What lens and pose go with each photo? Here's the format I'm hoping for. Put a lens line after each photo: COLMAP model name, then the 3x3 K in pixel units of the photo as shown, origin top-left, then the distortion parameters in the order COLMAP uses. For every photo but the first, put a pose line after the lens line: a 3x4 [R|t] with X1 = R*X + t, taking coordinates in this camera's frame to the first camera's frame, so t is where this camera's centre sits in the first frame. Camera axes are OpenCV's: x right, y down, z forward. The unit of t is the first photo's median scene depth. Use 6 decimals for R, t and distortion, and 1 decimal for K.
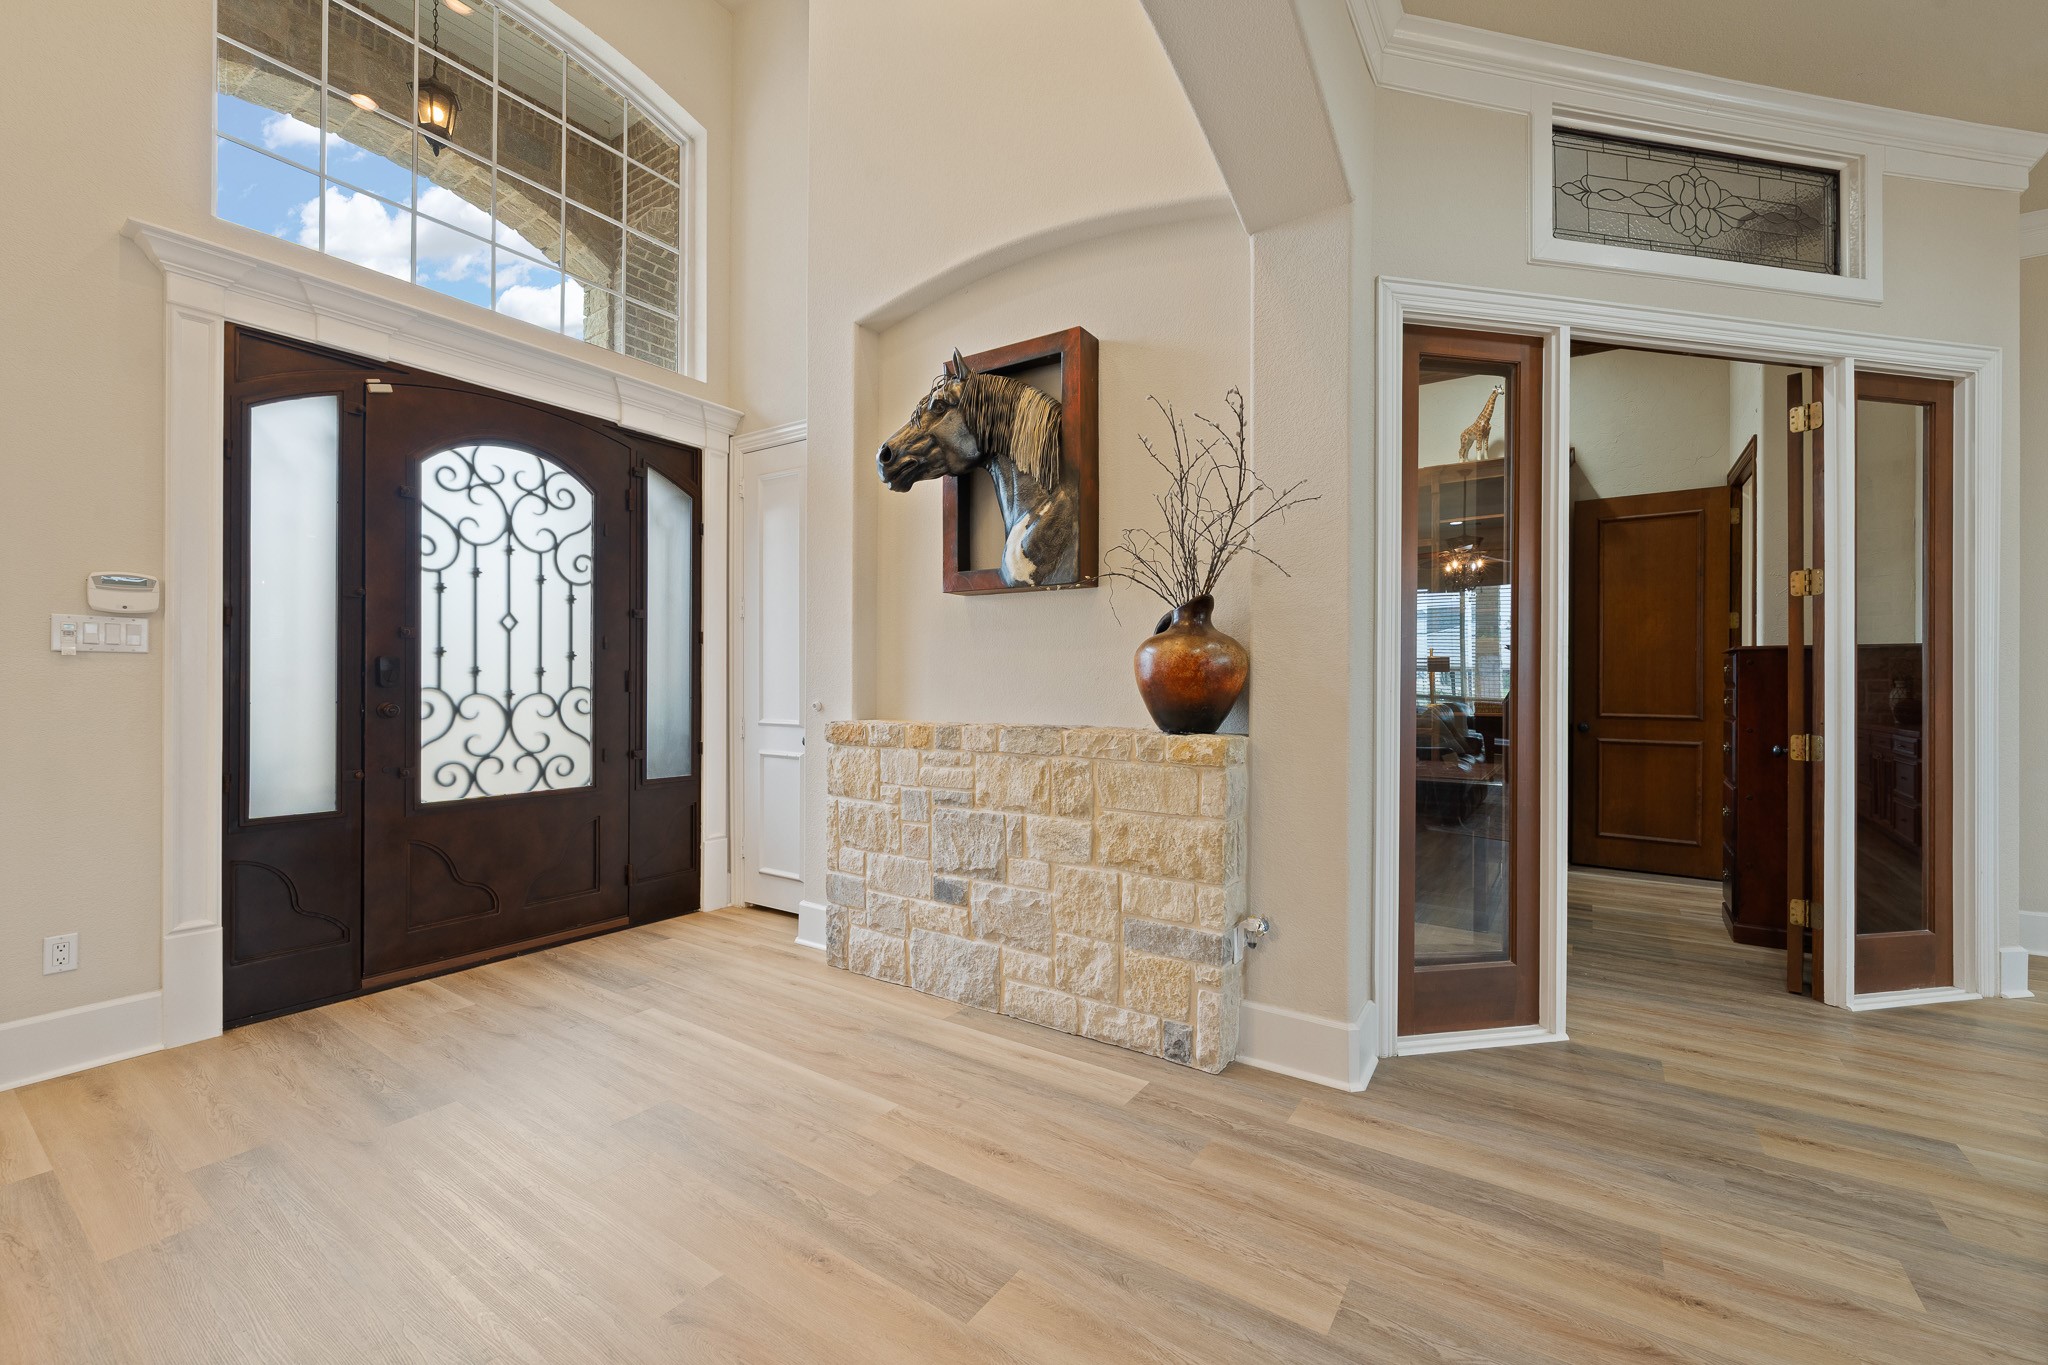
lens RADIAL K [[817.2, 0, 1021.5], [0, 817.2, 678.9], [0, 0, 1]] dist [0.000228, 0.000050]
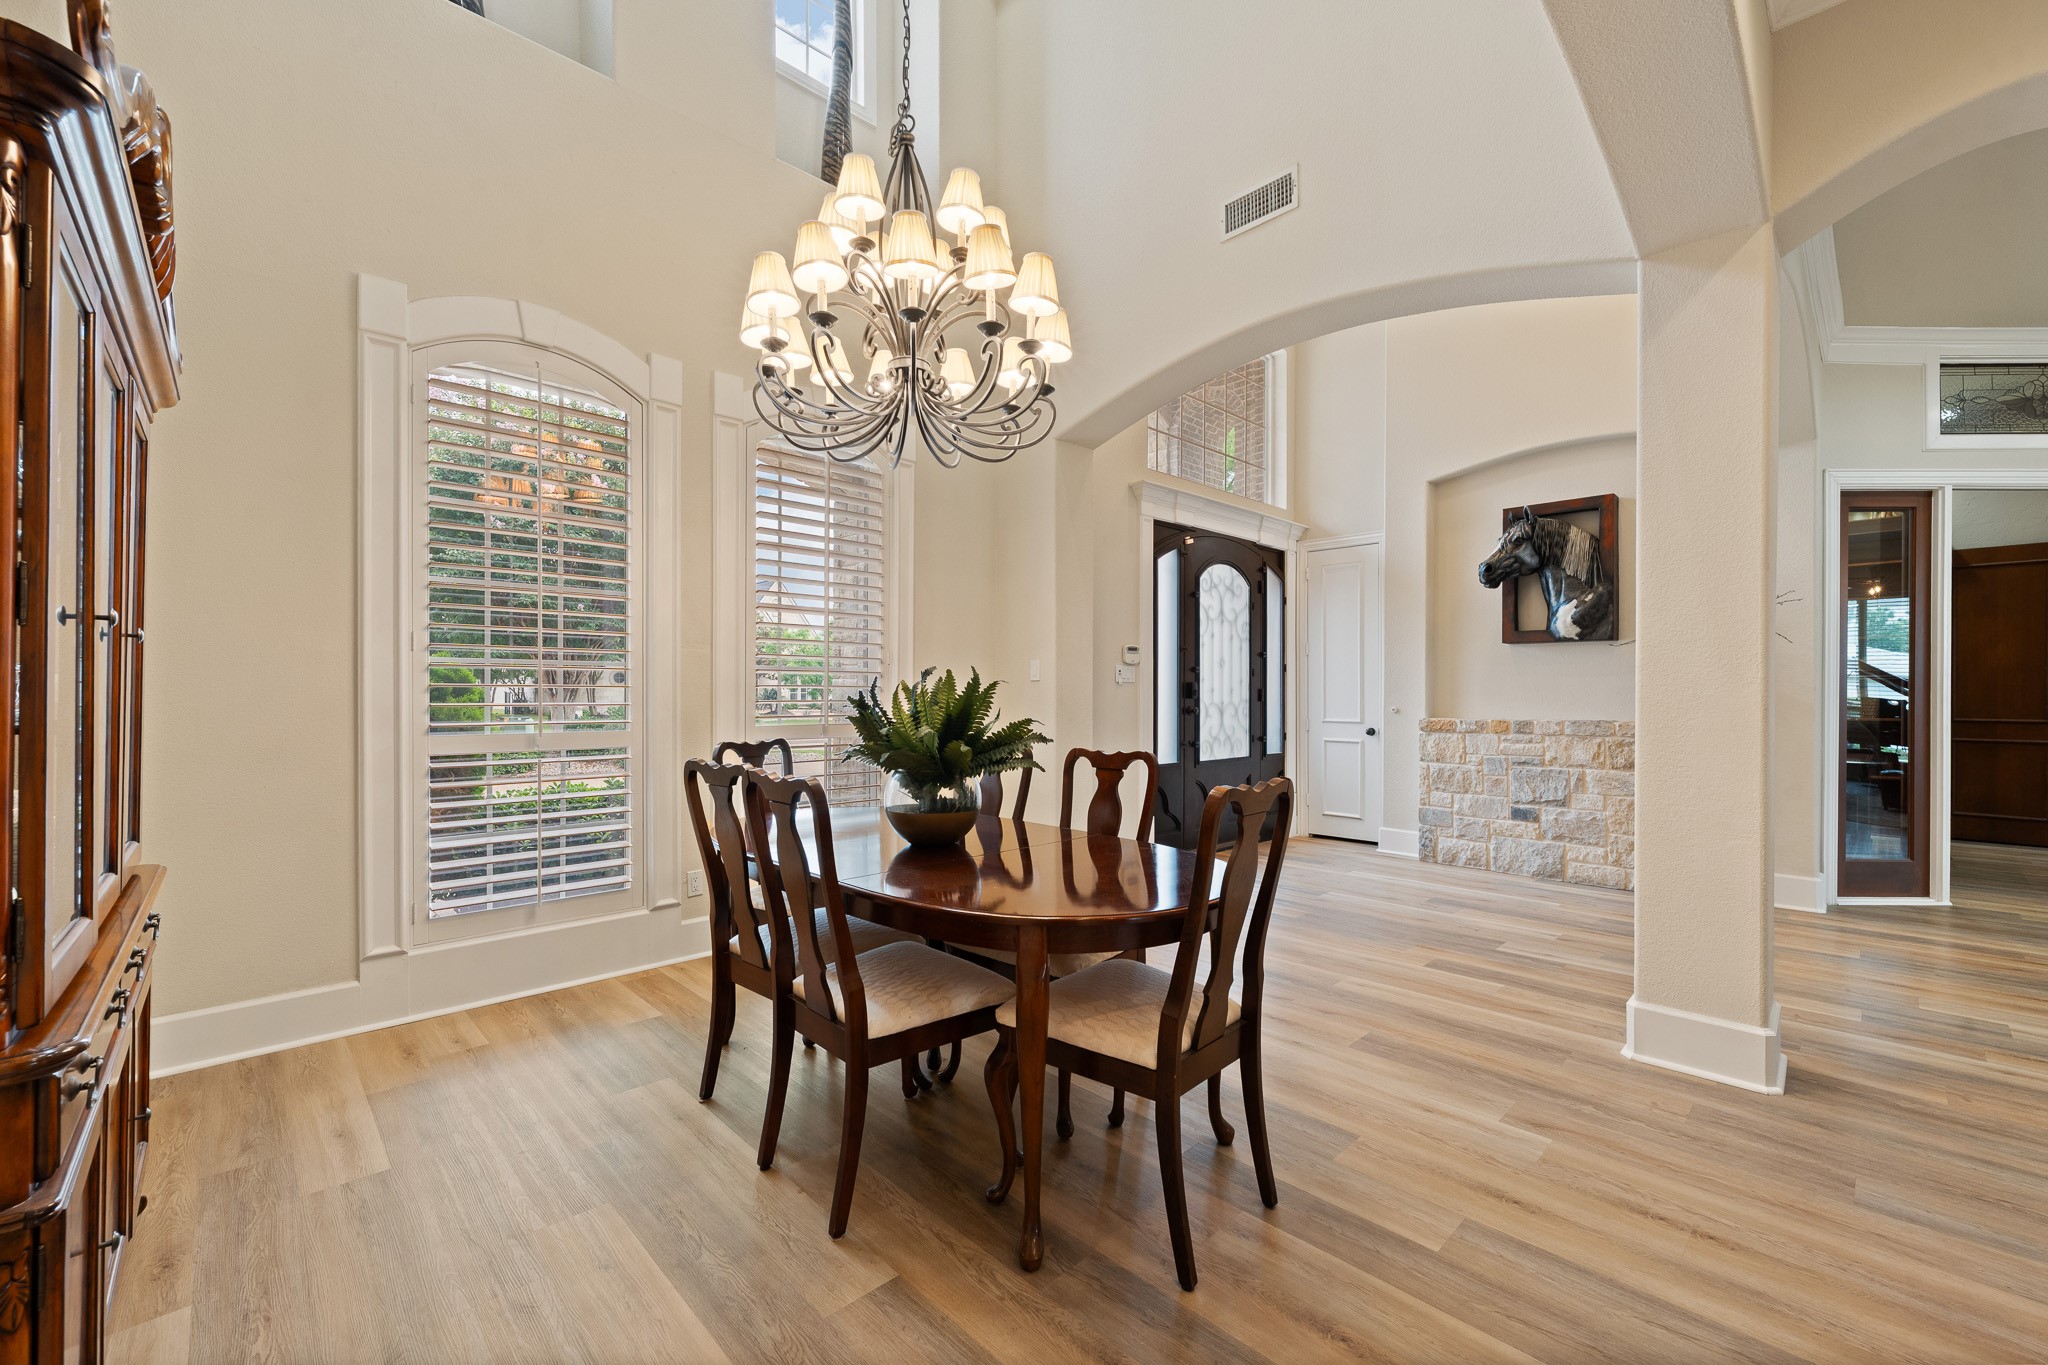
lens RADIAL K [[811.2, 0, 1031.3], [0, 811.2, 692.7], [0, 0, 1]] dist [-0.002360, -0.000681]
pose [[0.977360, -0.001697, -0.211577, -0.762101], [0.002095, 0.999996, 0.001653, -0.007878], [0.211574, -0.002059, 0.977360, -0.941511]]
